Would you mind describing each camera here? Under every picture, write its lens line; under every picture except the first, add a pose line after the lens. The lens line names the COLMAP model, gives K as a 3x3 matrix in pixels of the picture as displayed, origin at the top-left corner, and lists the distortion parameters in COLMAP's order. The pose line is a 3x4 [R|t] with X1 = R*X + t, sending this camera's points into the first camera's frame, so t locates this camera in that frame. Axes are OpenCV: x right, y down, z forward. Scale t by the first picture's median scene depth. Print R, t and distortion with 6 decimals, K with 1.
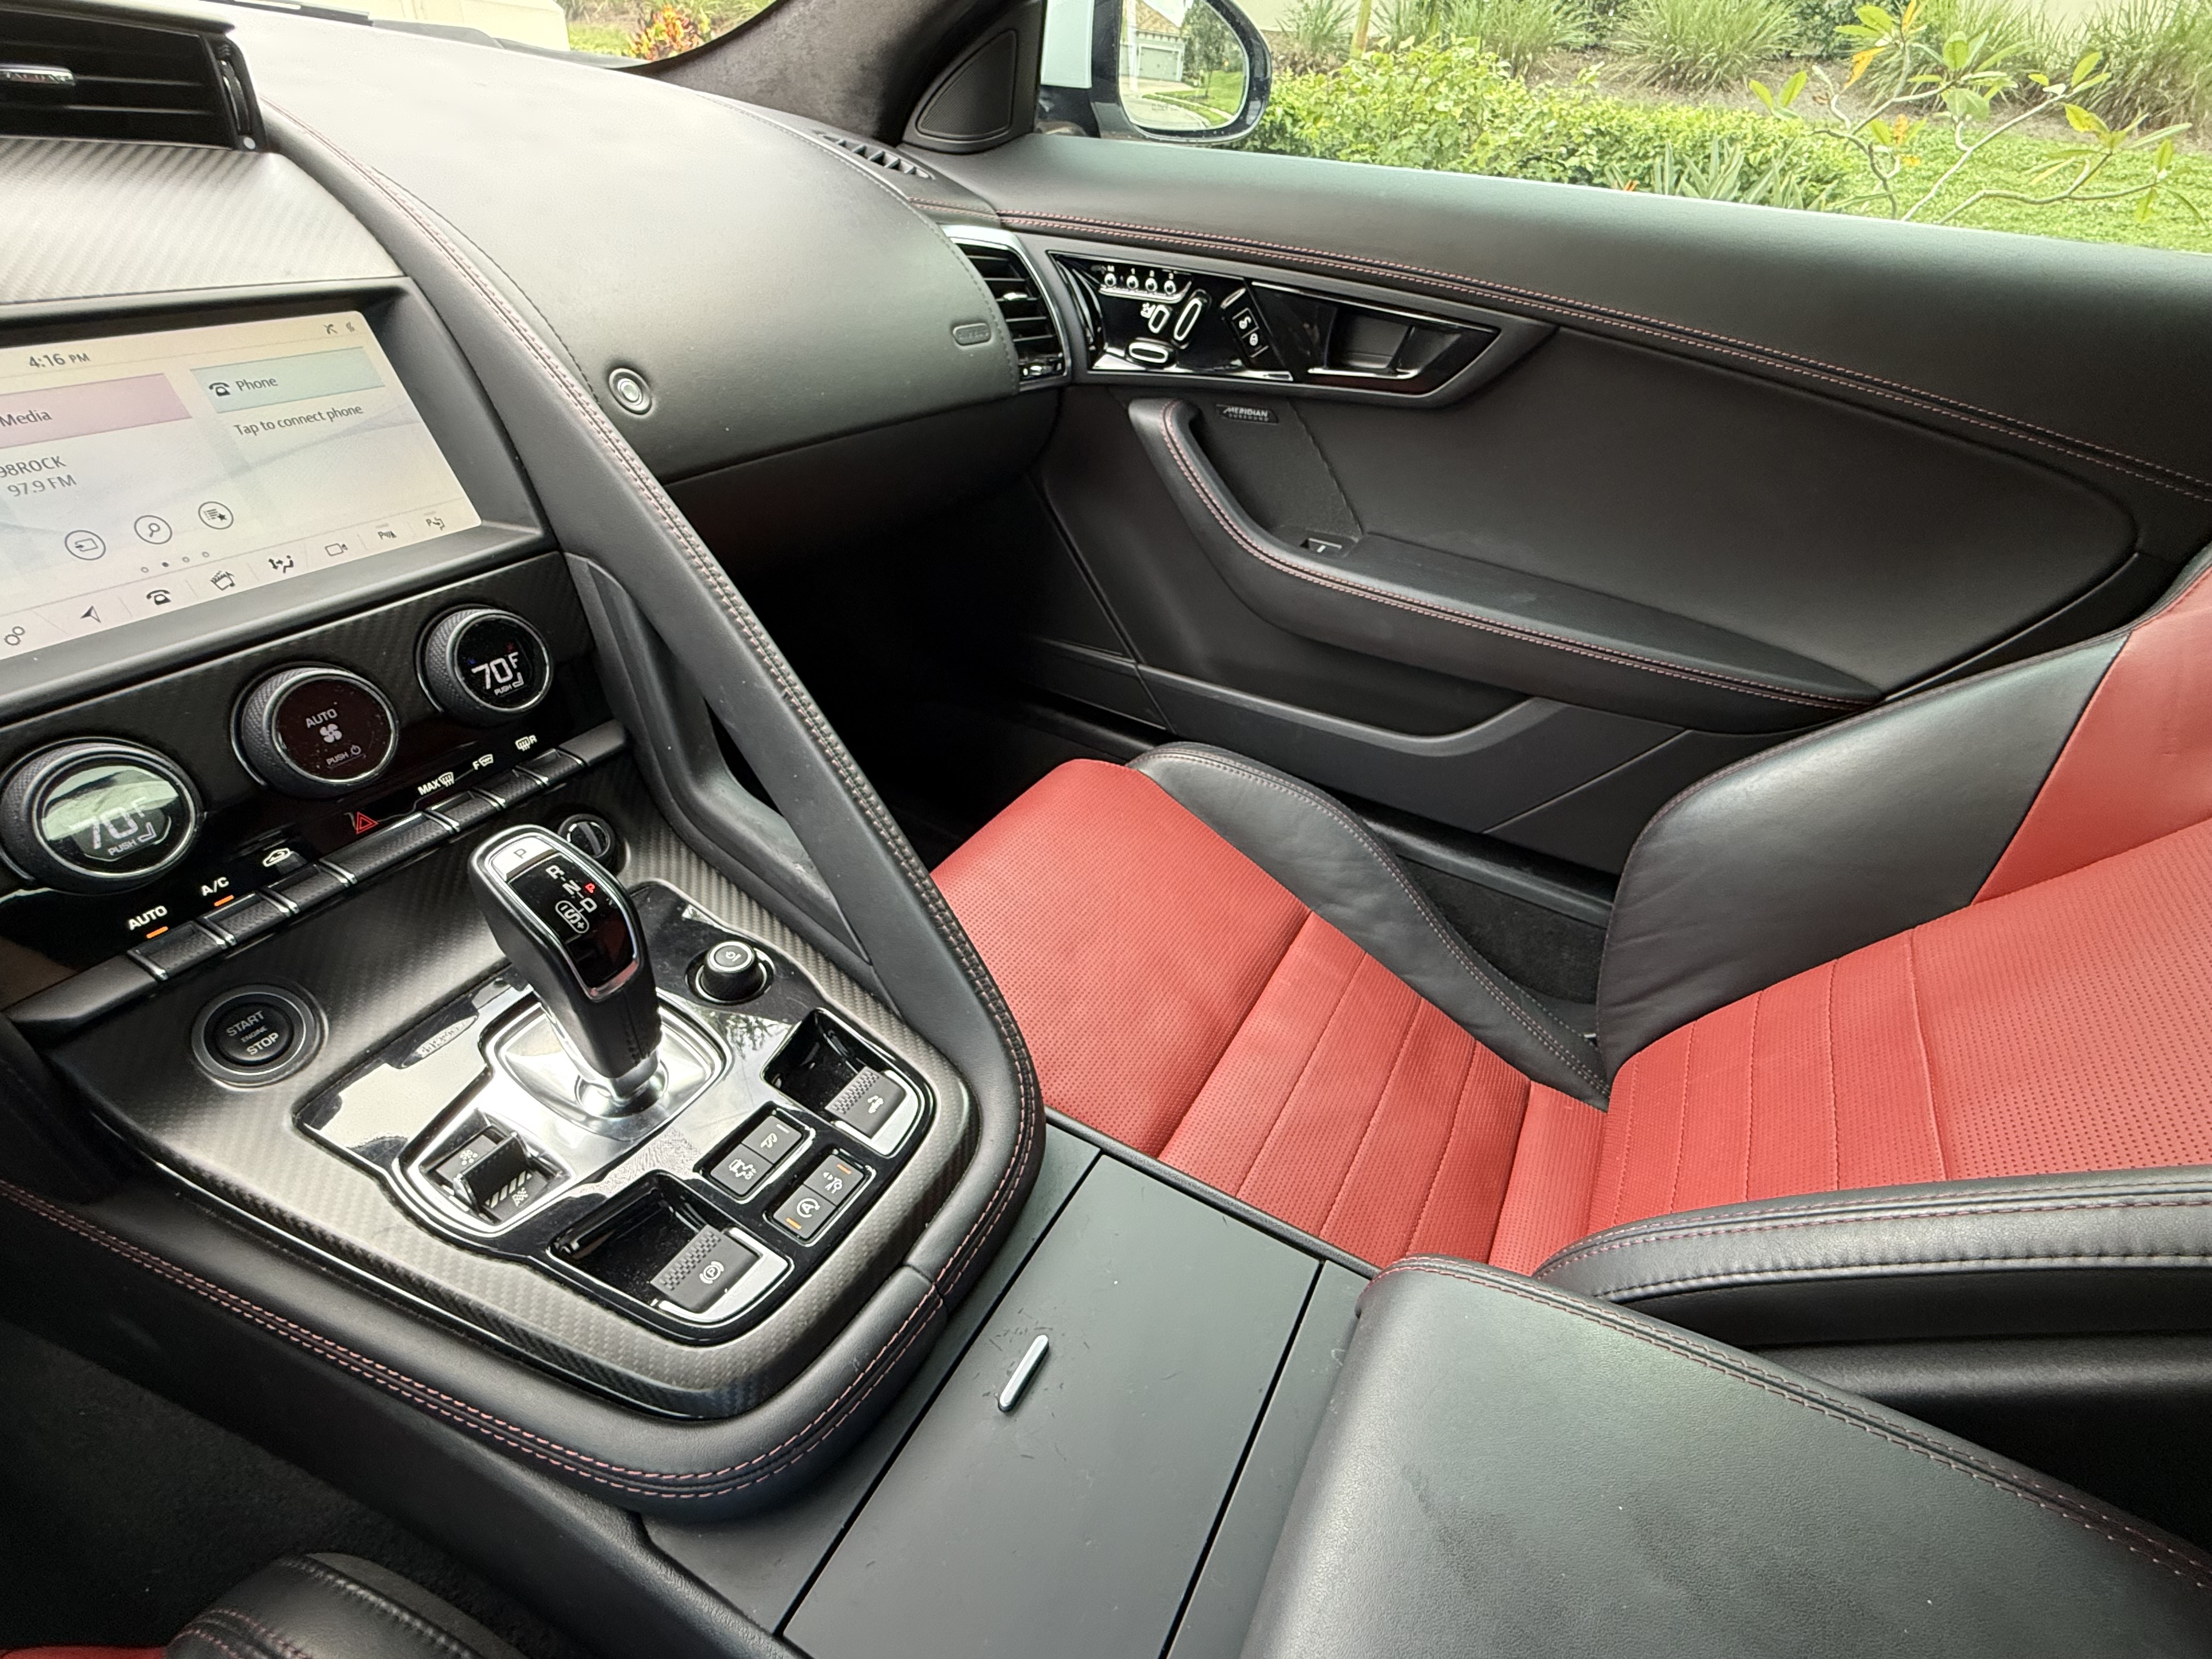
lens RADIAL K [[1089.4, 0, 1087.4], [0, 1089.4, 829.8], [0, 0, 1]] dist [0.006125, 0.000728]
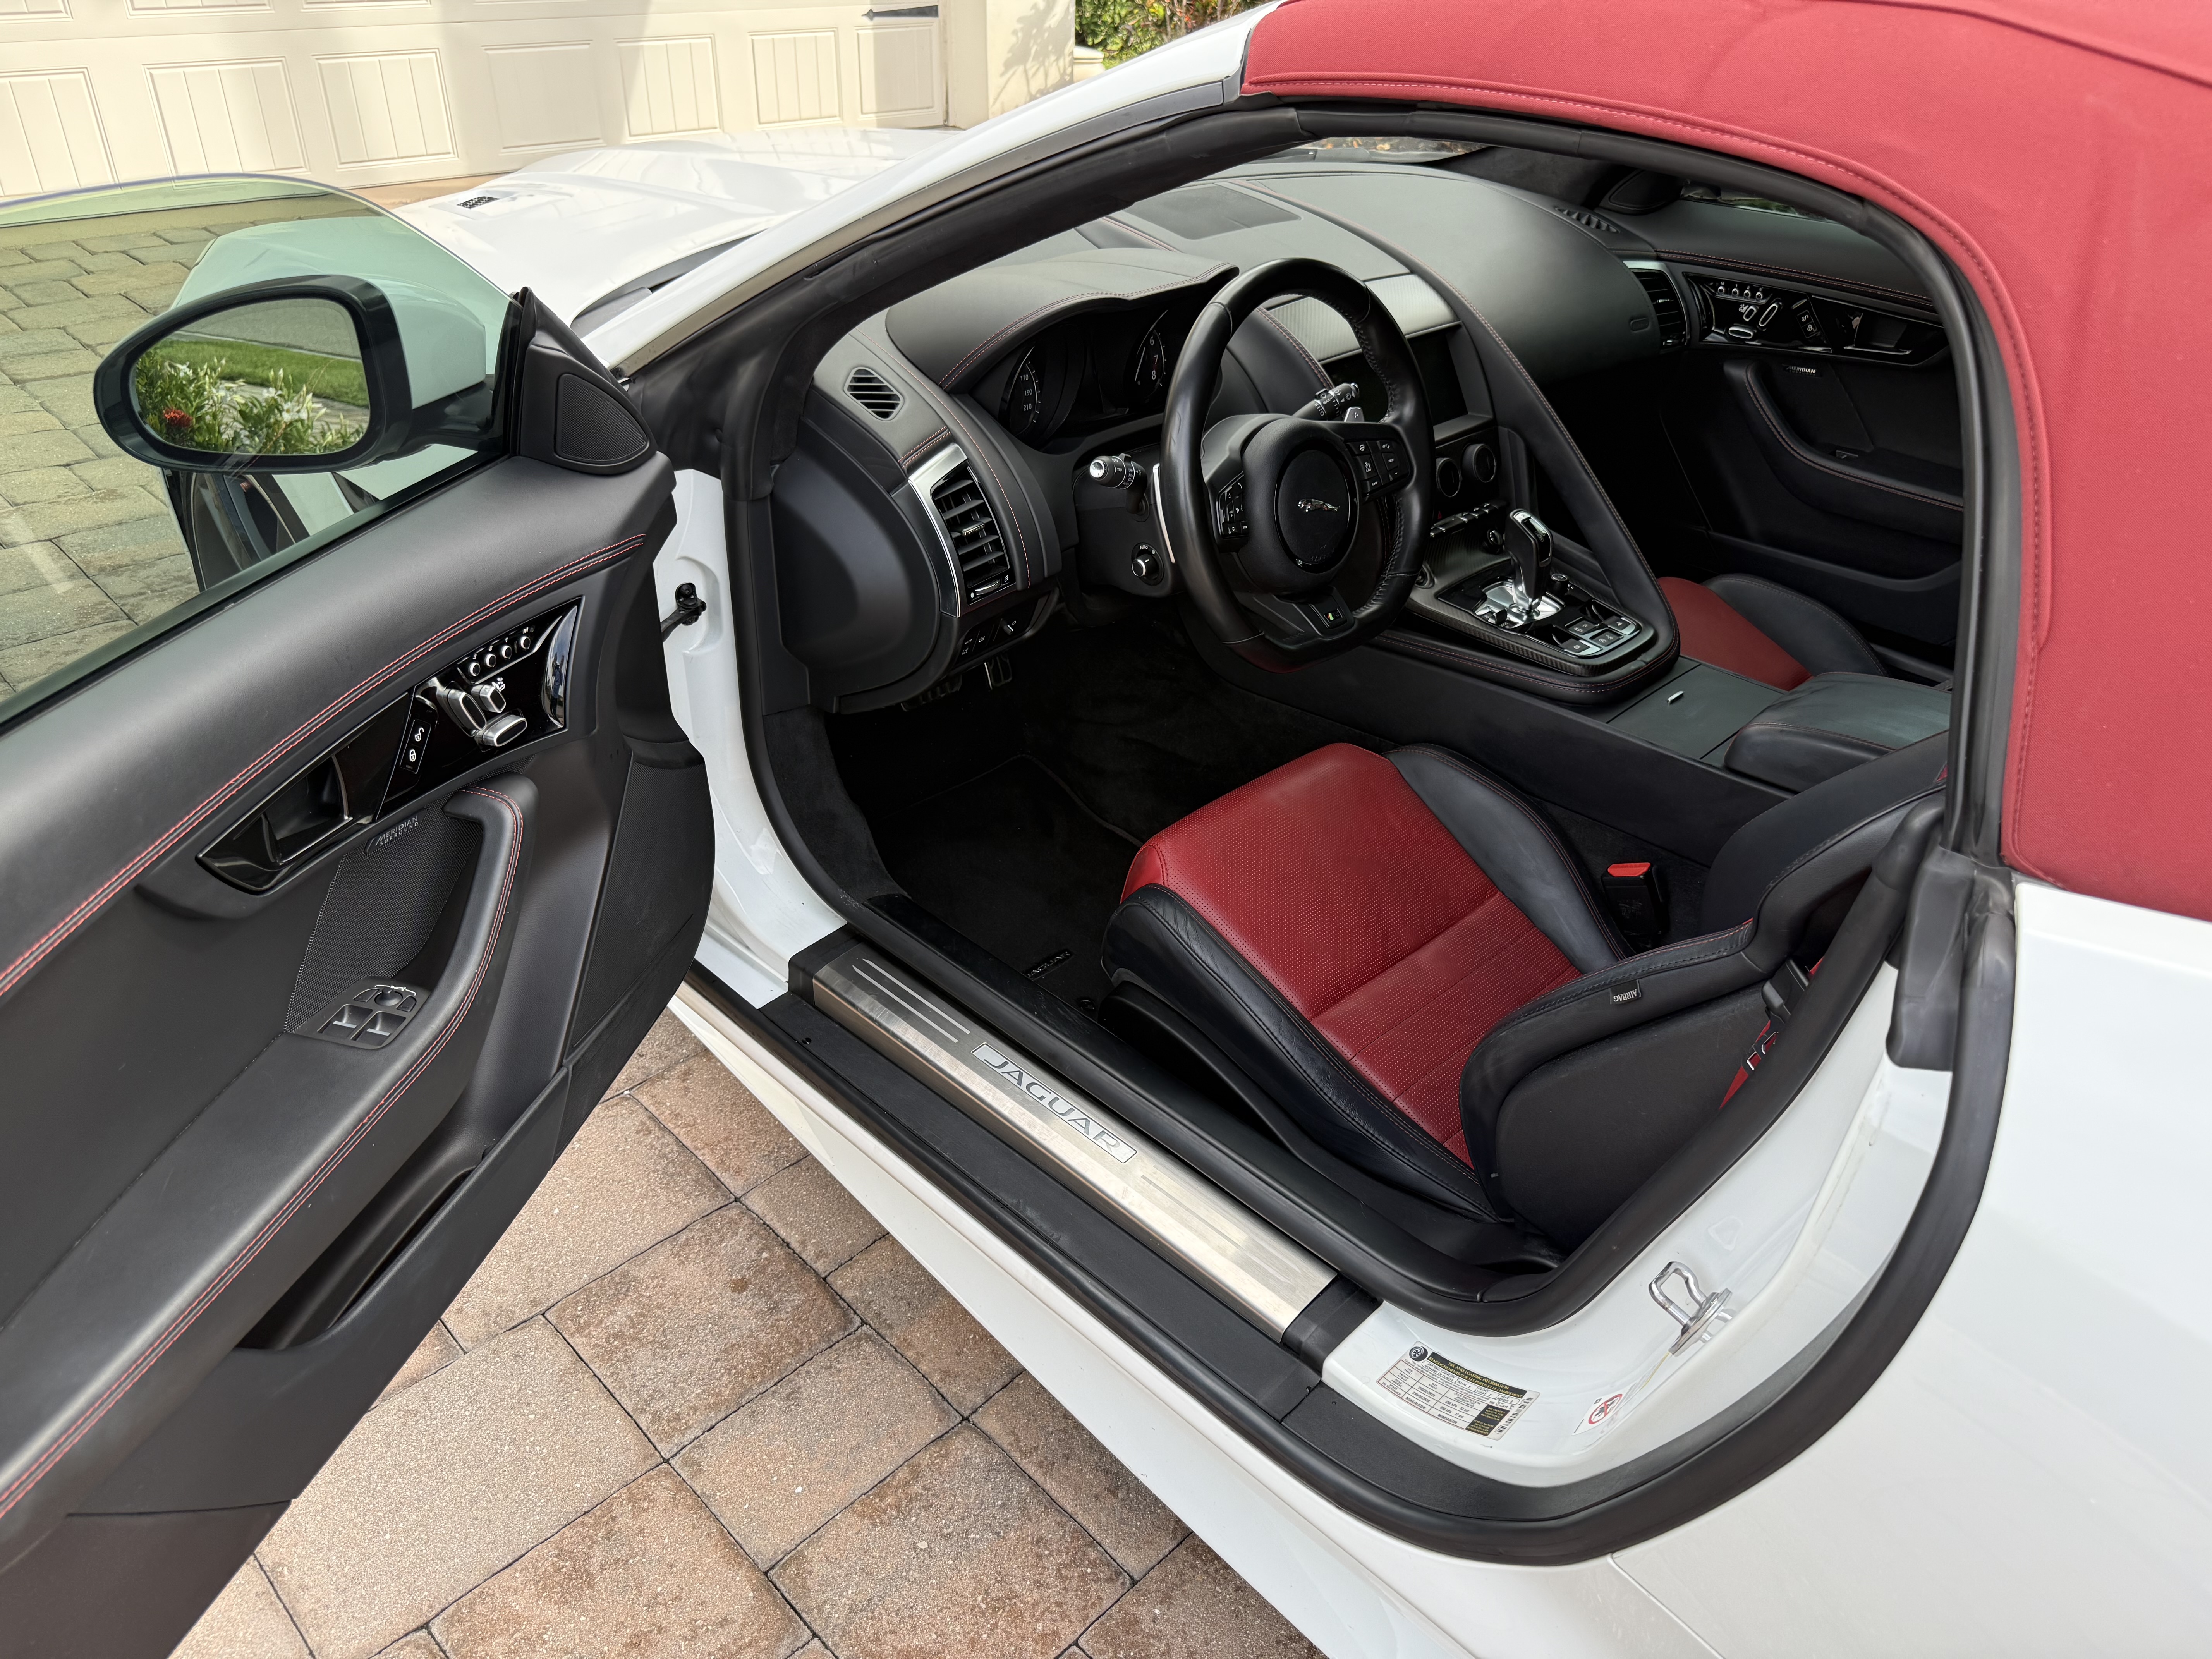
lens RADIAL K [[1544.8, 0, 1106.0], [0, 1544.8, 829.5], [0, 0, 1]] dist [-0.004732, -0.004313]
pose [[0.957886, 0.108790, -0.265743, -0.299470], [-0.120830, 0.992240, -0.029338, 0.907202], [0.260489, 0.060212, 0.963597, -2.679647]]
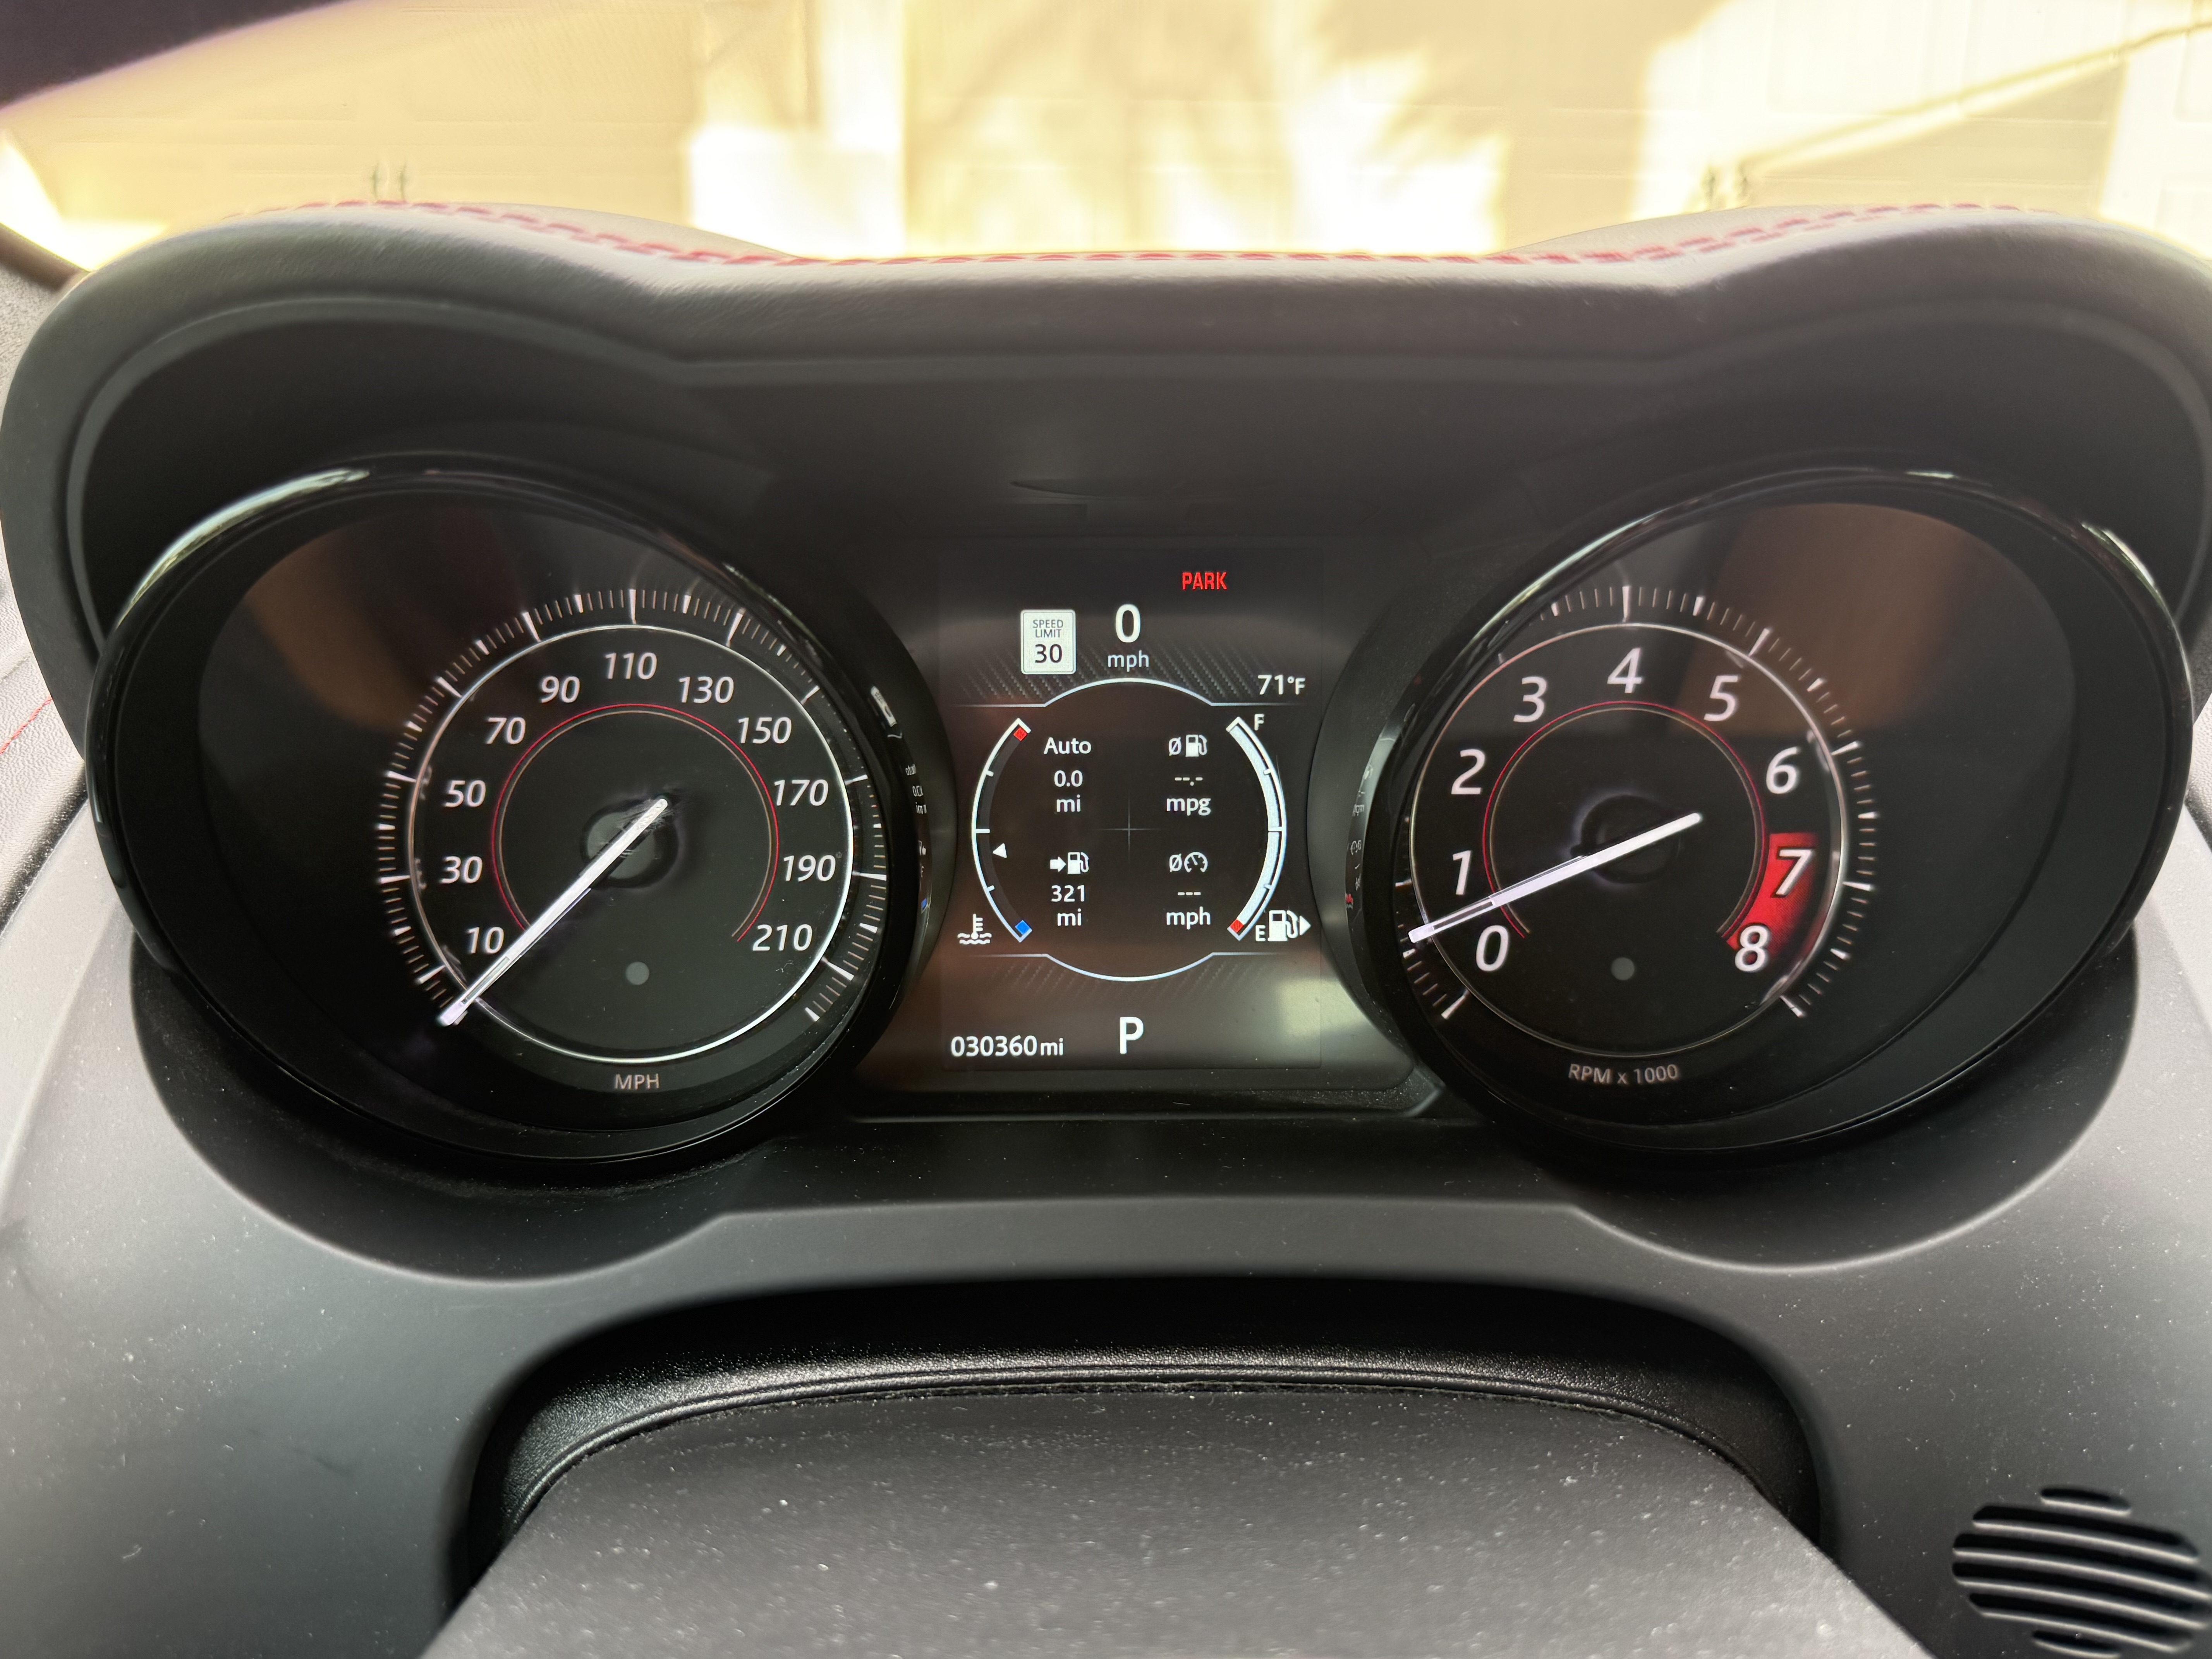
lens RADIAL K [[1745.0, 0, 1106.0], [0, 1745.0, 829.5], [0, 0, 1]] dist [0.115470, 0.000048]
pose [[0.509166, 0.220182, -0.832028, -0.763193], [-0.463782, 0.884553, -0.049733, -0.062737], [0.725022, 0.411201, 0.552500, -0.085808]]
